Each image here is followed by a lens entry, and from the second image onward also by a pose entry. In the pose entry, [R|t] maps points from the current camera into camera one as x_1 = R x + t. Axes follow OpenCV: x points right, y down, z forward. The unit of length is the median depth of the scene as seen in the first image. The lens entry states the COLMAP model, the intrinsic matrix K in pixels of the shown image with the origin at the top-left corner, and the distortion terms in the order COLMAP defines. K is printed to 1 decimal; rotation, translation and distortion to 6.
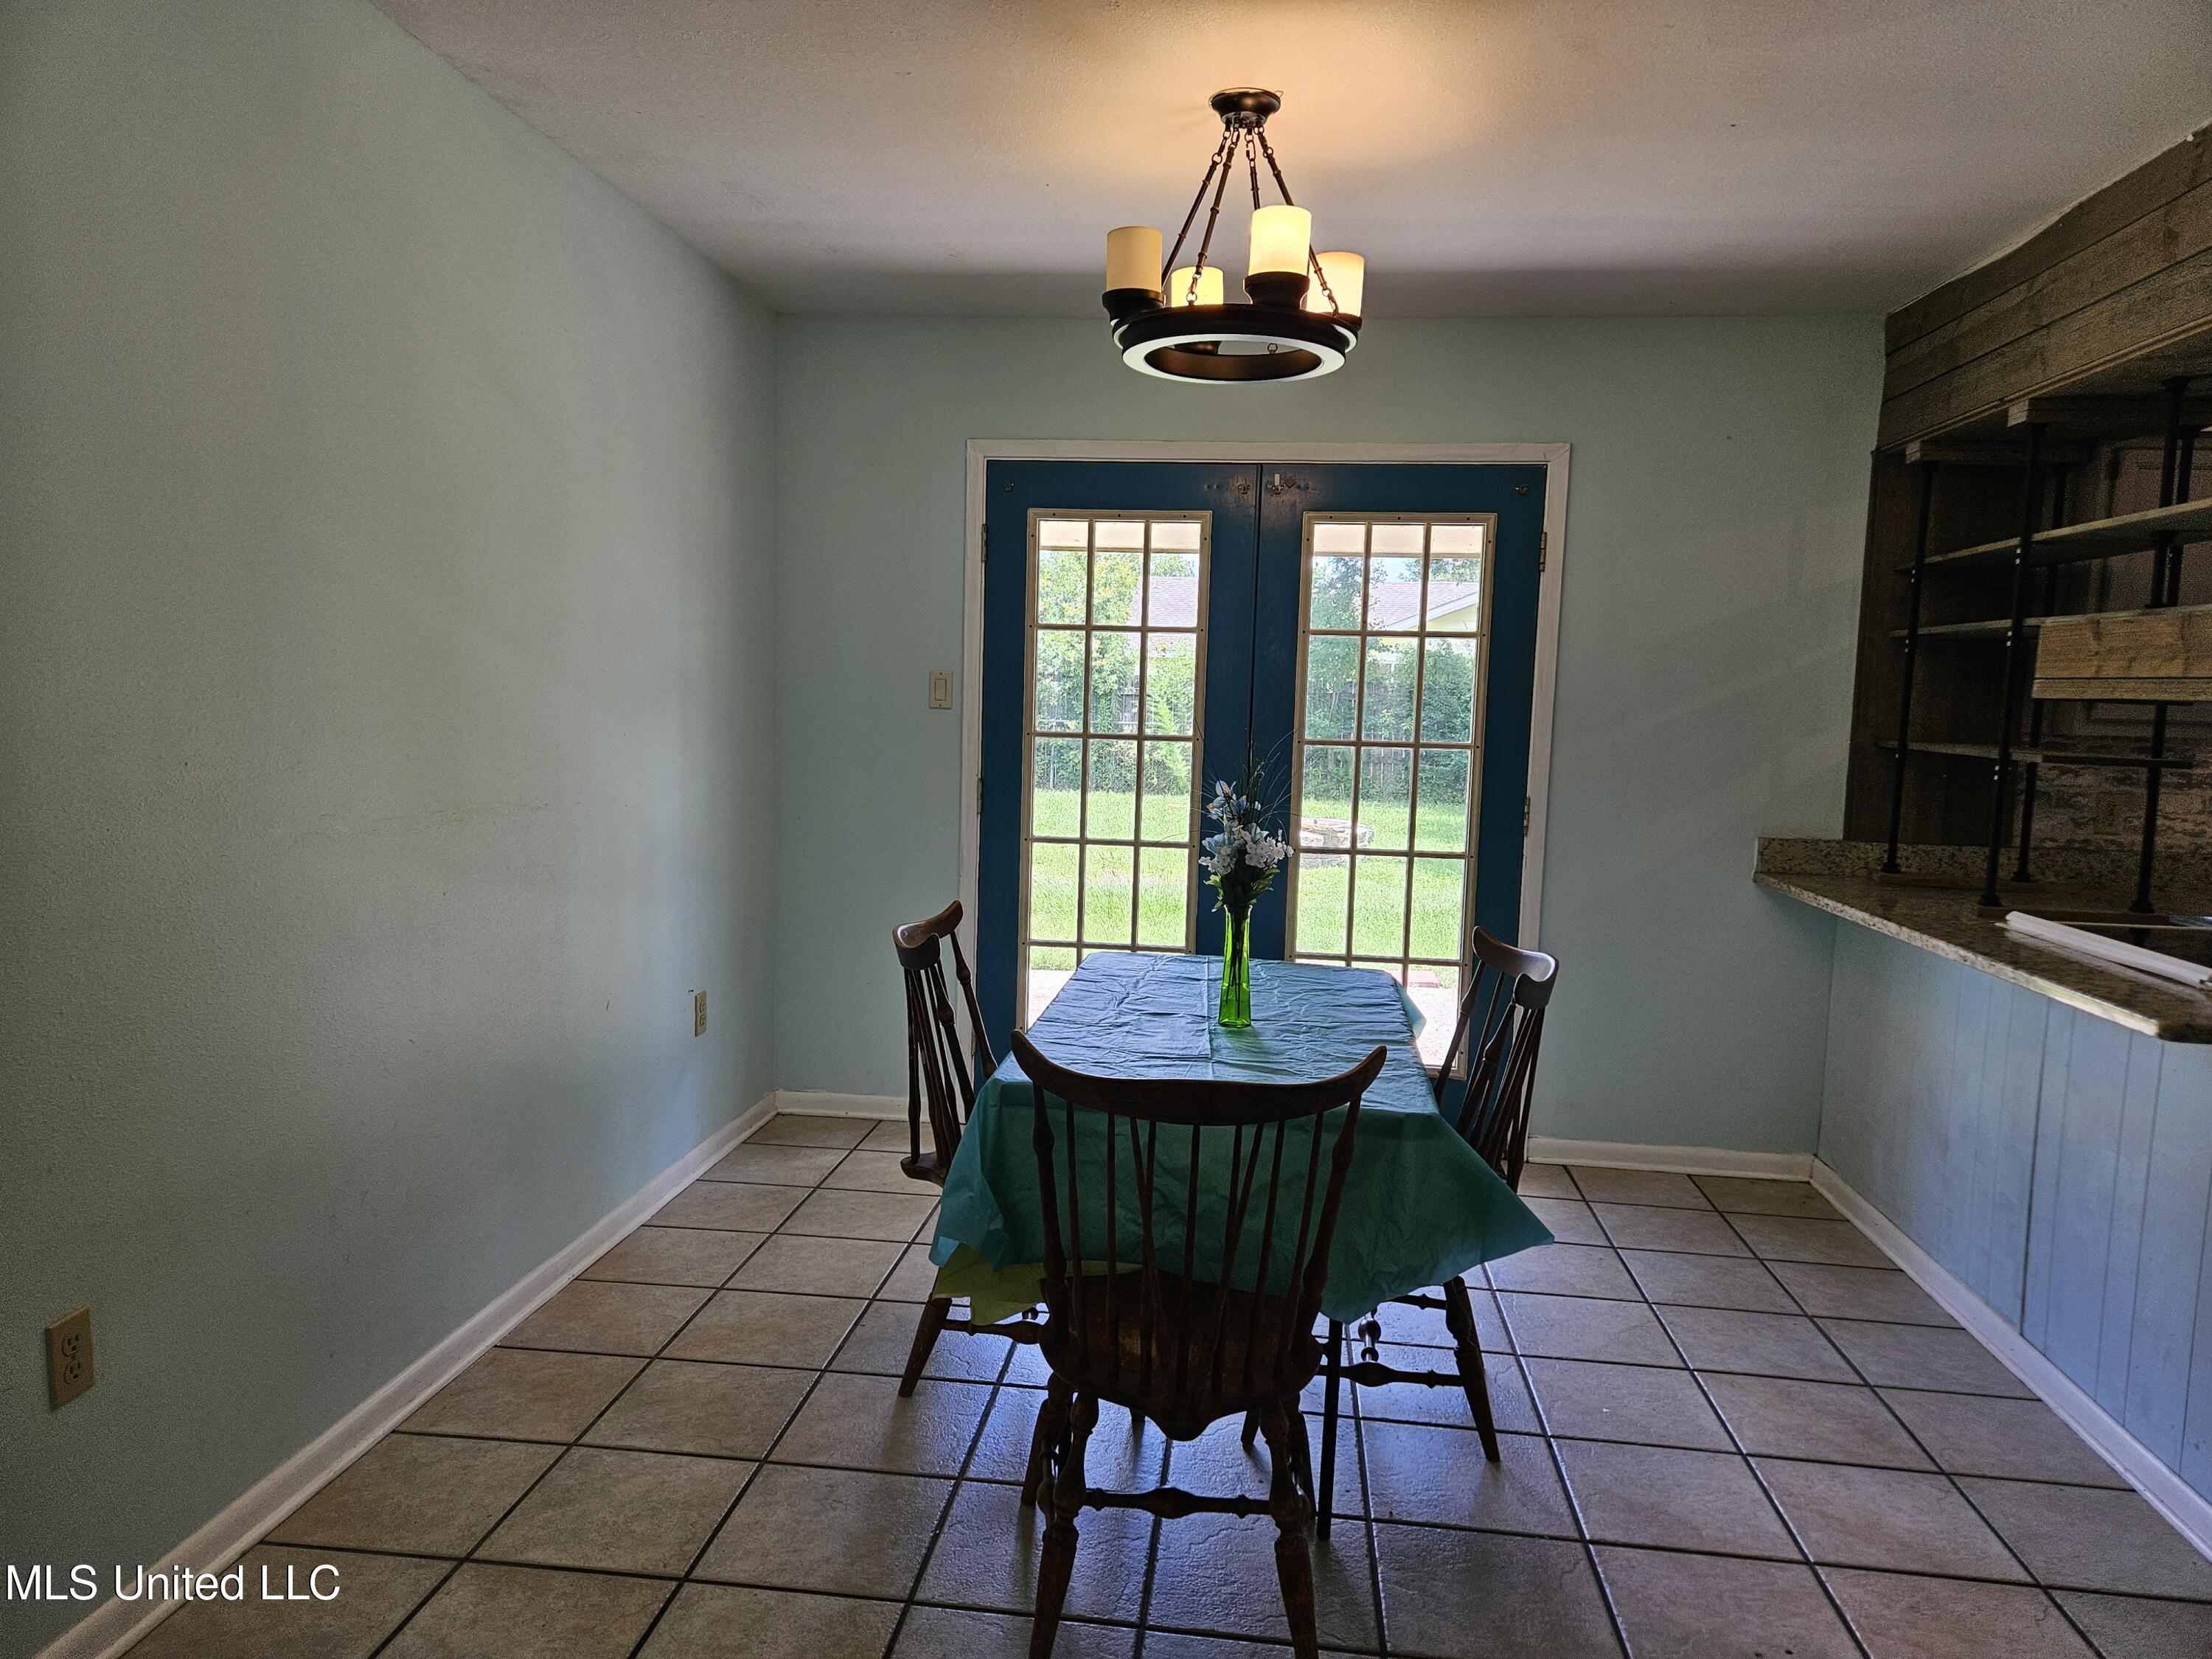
lens RADIAL K [[1407.9, 0, 1109.8], [0, 1407.9, 834.4], [0, 0, 1]] dist [0.019922, 0.000911]
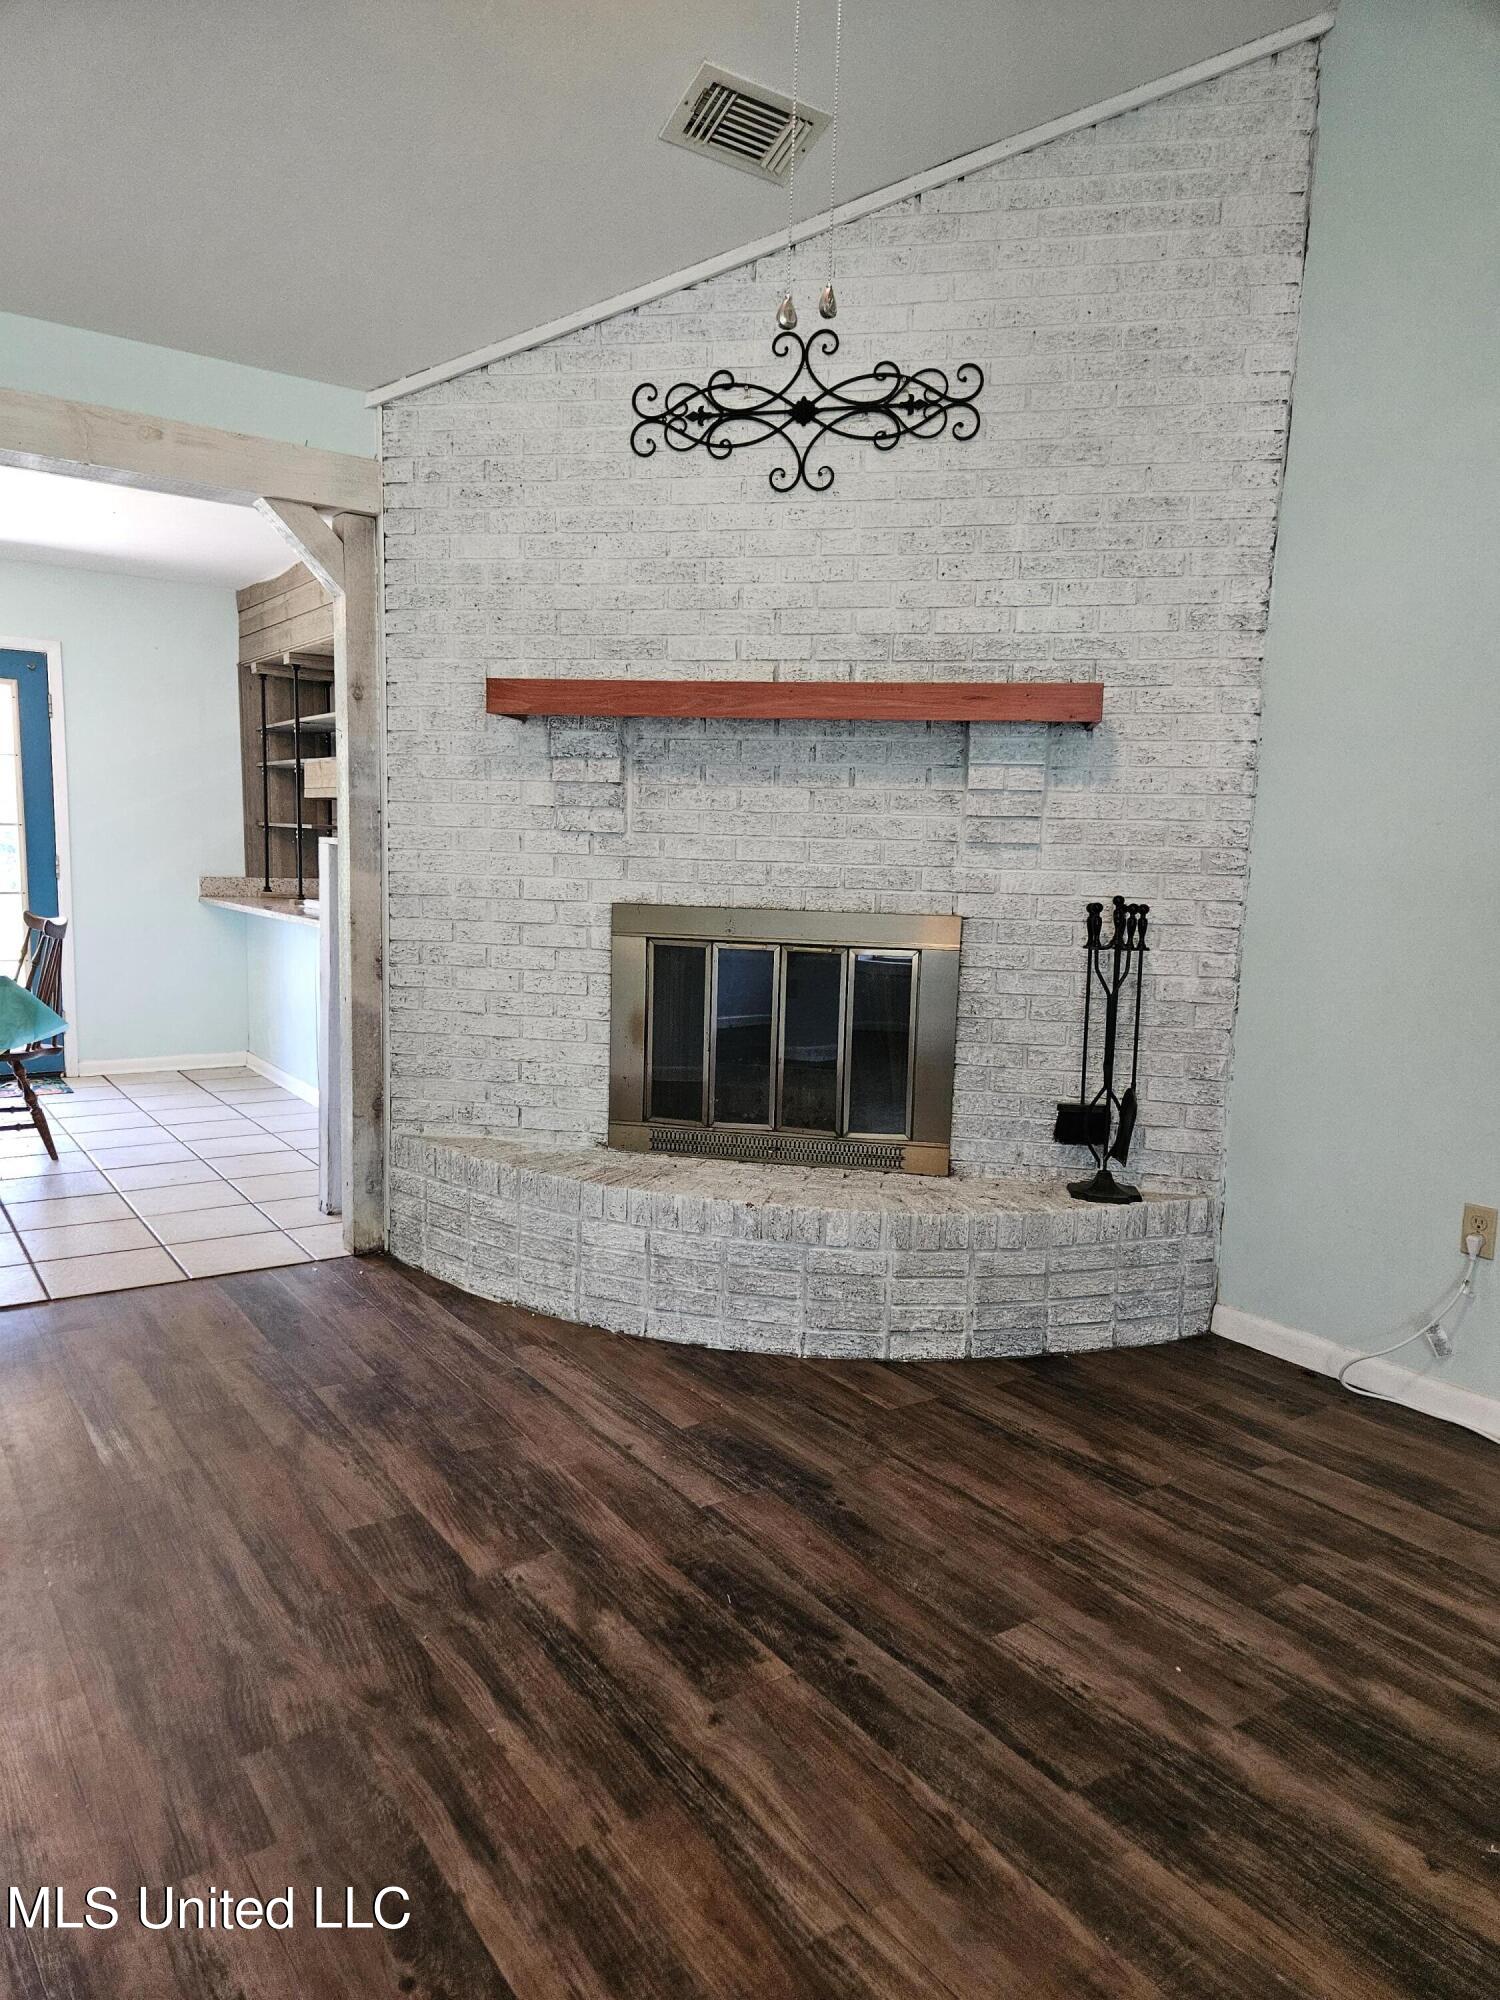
lens RADIAL K [[1366.3, 0, 748.9], [0, 1366.3, 1039.1], [0, 0, 1]] dist [0.040033, -0.005415]
pose [[0.754555, -0.100132, 0.648552, -0.176911], [0.060527, 0.994697, 0.083155, 0.109482], [-0.653439, -0.023490, 0.756614, -0.822711]]
